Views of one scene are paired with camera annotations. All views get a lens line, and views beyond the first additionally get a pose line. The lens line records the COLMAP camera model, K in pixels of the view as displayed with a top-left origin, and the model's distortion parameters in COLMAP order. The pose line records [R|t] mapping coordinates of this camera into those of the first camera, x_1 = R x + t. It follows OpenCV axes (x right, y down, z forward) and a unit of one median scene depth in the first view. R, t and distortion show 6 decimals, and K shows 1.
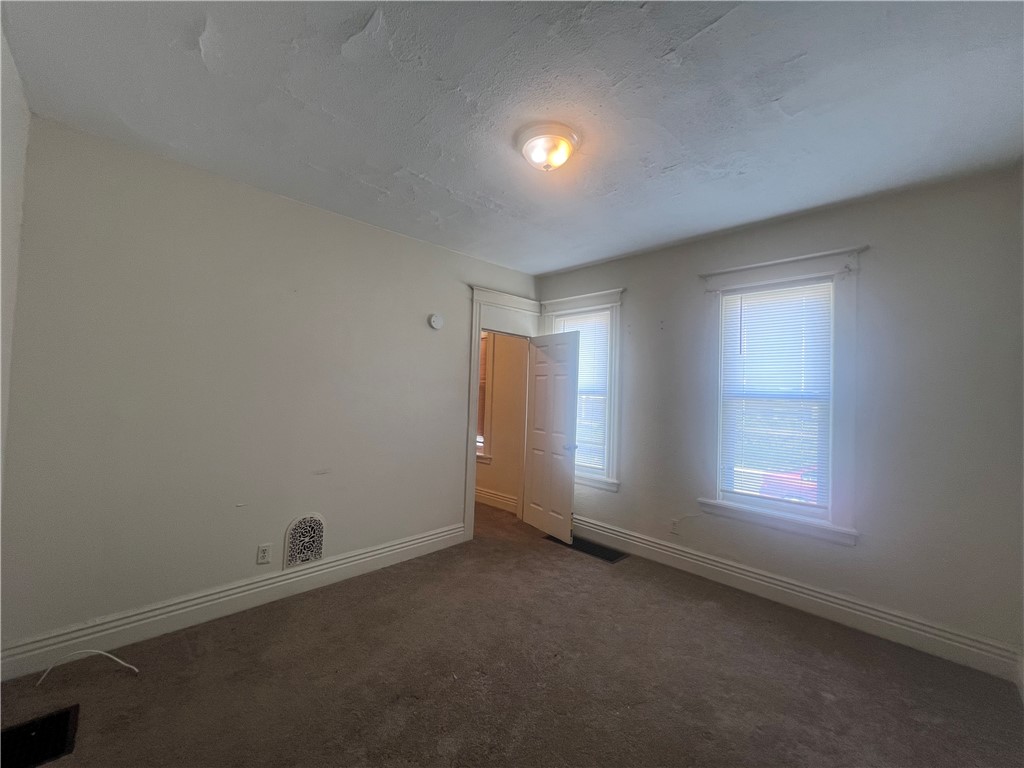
lens RADIAL K [[410.8, 0, 512.0], [0, 410.8, 384.0], [0, 0, 1]] dist [-0.002497, -0.000053]
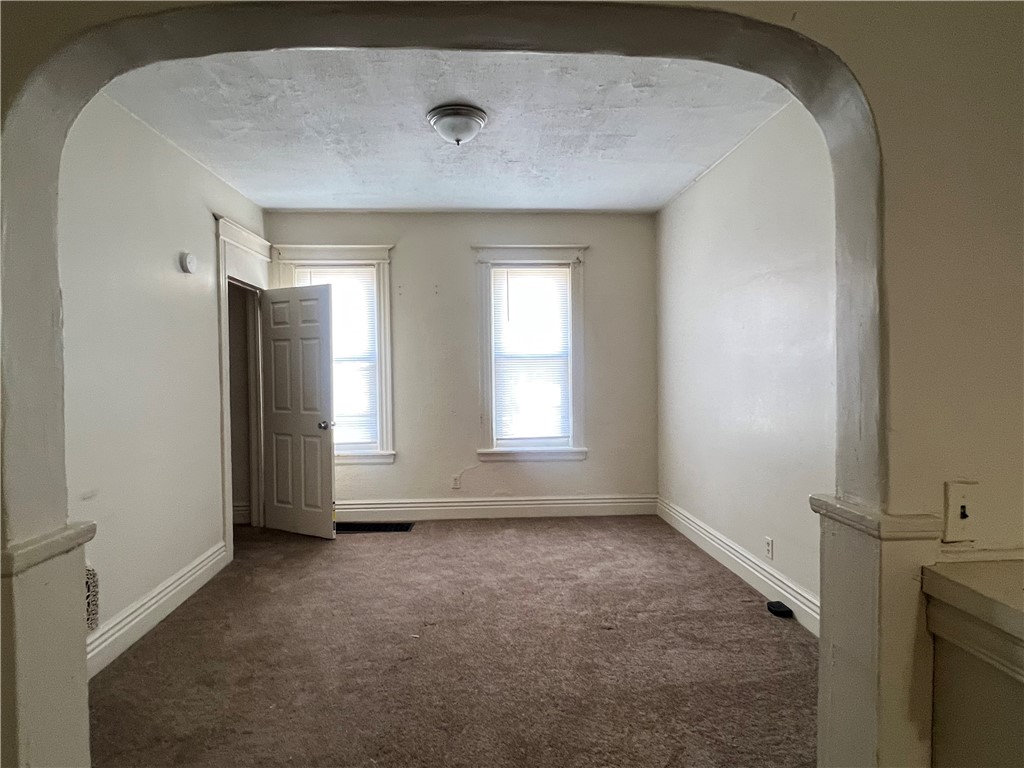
lens RADIAL K [[554.5, 0, 512.0], [0, 554.5, 384.0], [0, 0, 1]] dist [0.000841, 0.000176]
pose [[0.651279, -0.064278, 0.756111, -0.525070], [0.017836, 0.997427, 0.069430, -0.002439], [-0.758629, -0.031732, 0.650750, -0.033453]]
